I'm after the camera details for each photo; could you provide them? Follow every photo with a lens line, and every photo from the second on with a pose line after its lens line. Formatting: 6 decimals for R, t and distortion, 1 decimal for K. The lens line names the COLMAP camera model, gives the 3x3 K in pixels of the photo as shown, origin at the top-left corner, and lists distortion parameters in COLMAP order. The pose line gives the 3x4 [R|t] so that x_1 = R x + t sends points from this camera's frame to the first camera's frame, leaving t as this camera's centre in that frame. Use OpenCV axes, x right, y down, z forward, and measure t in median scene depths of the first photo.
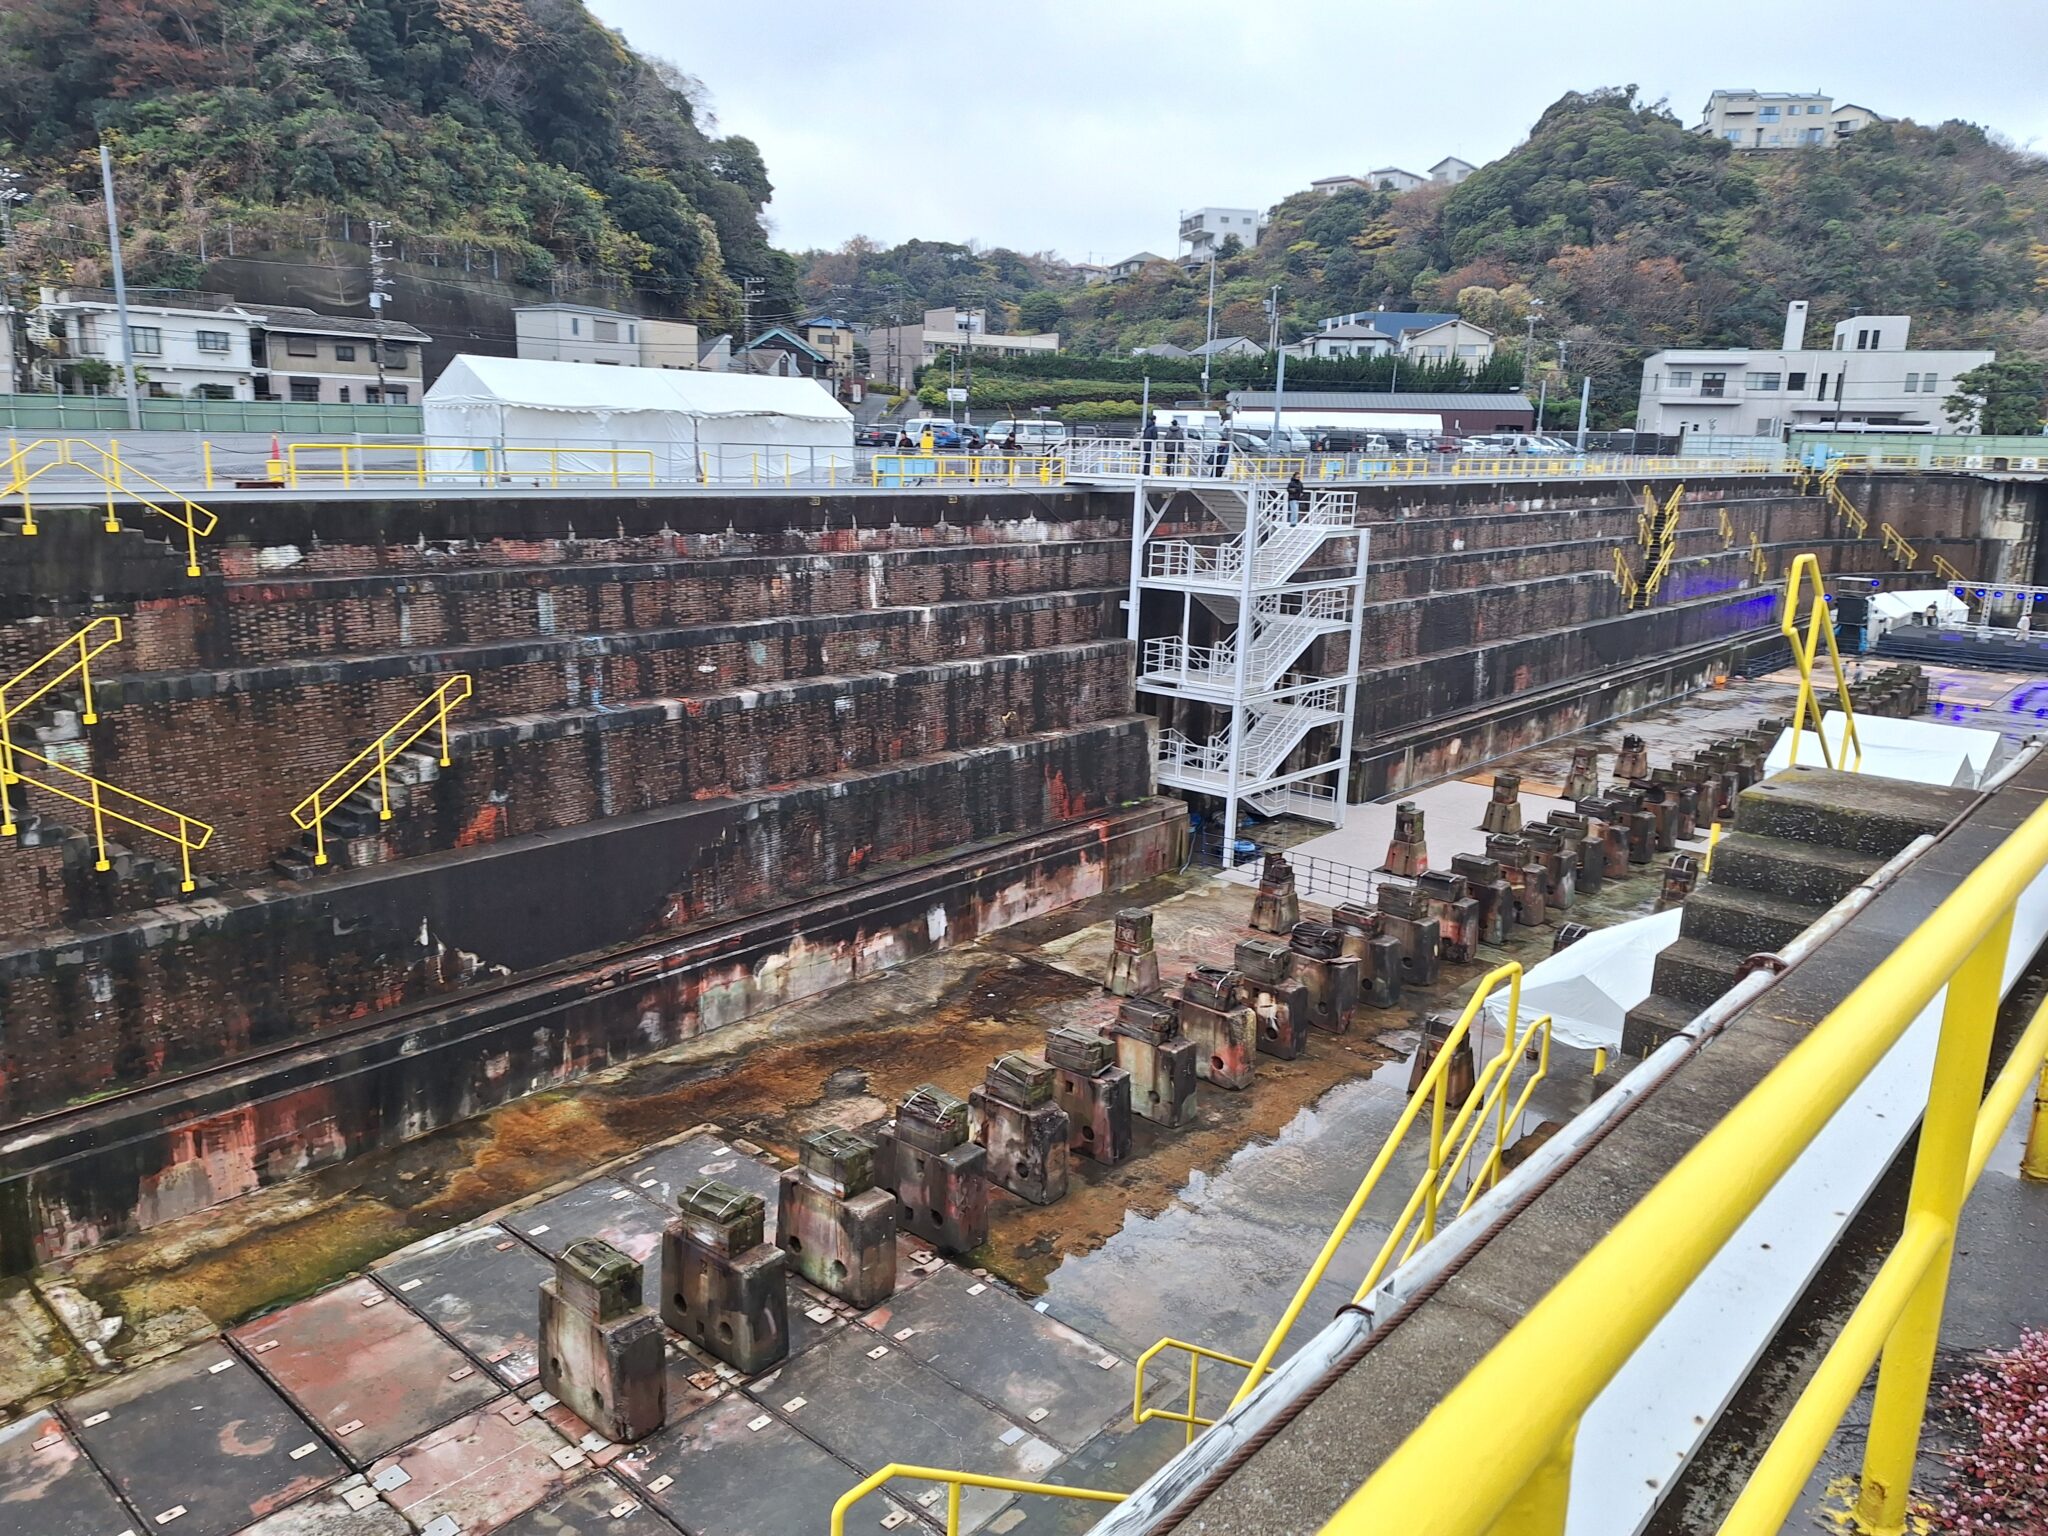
lens RADIAL K [[1456.6, 0, 1015.4], [0, 1456.6, 786.9], [0, 0, 1]] dist [0.086128, -0.066879]
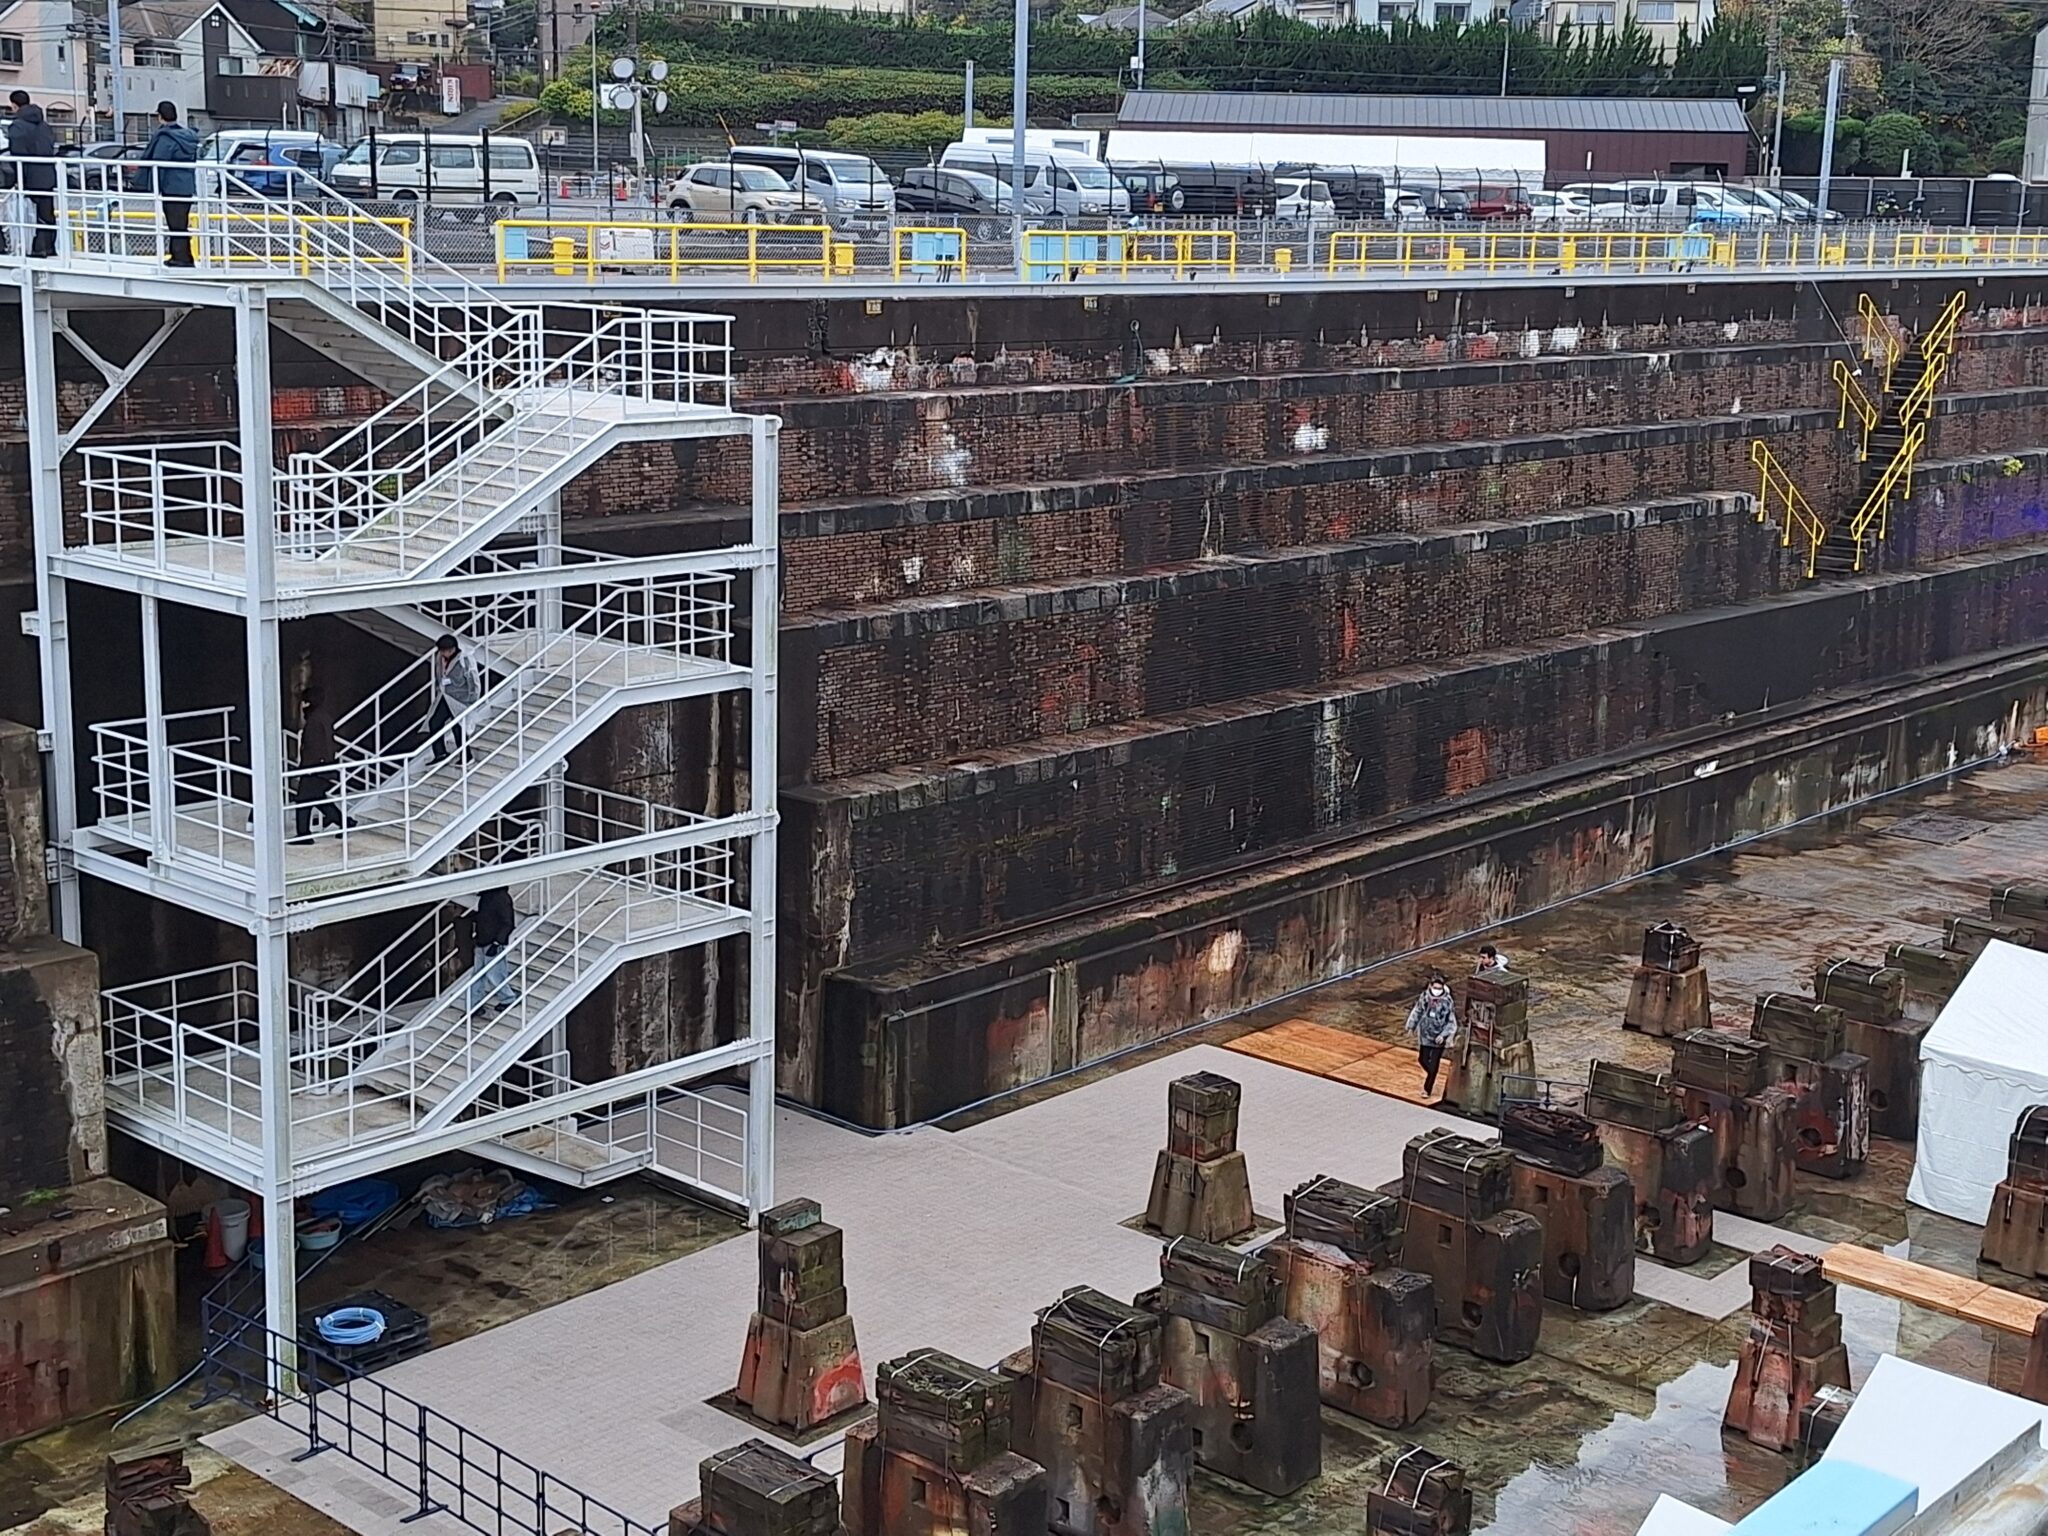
lens RADIAL K [[2697.1, 0, 1026.7], [0, 2697.1, 730.4], [0, 0, 1]] dist [0.165268, 0.000000]
pose [[0.999990, 0.001836, 0.004045, 0.133617], [-0.001674, 0.999215, -0.039574, -0.031960], [-0.004115, 0.039567, 0.999208, 0.148362]]
